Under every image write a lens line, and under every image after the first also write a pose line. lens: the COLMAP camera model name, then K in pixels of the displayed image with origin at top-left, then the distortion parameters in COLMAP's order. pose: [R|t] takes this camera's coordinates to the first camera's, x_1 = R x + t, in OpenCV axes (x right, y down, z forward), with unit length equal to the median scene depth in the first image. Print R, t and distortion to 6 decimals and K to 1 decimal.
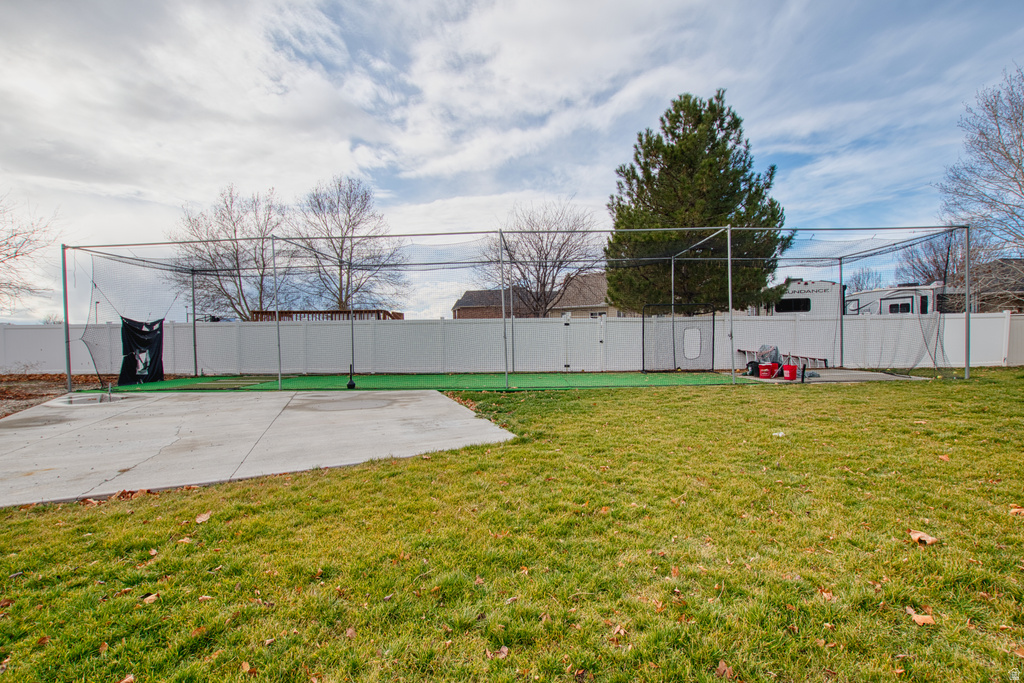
lens RADIAL K [[458.1, 0, 512.0], [0, 458.1, 341.5], [0, 0, 1]] dist [-0.023721, 0.000707]
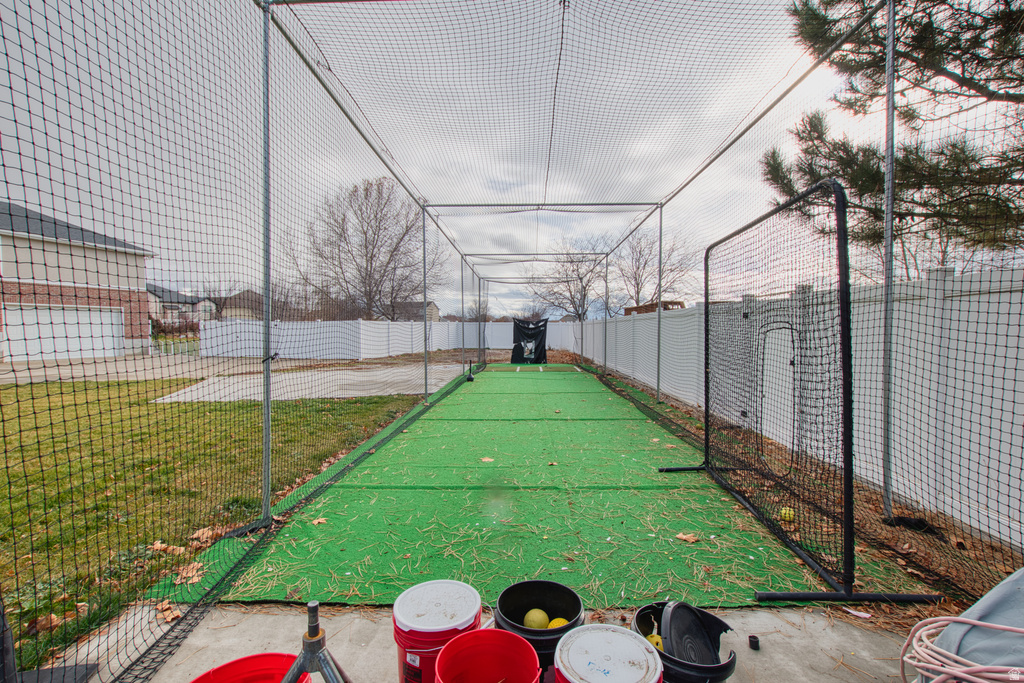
lens RADIAL K [[458.1, 0, 512.0], [0, 458.1, 341.5], [0, 0, 1]] dist [-0.023721, 0.000707]
pose [[-0.002042, 0.037290, -0.999302, 0.638766], [-0.003227, 0.999299, 0.037297, -0.032535], [0.999993, 0.003300, -0.001921, 0.943945]]
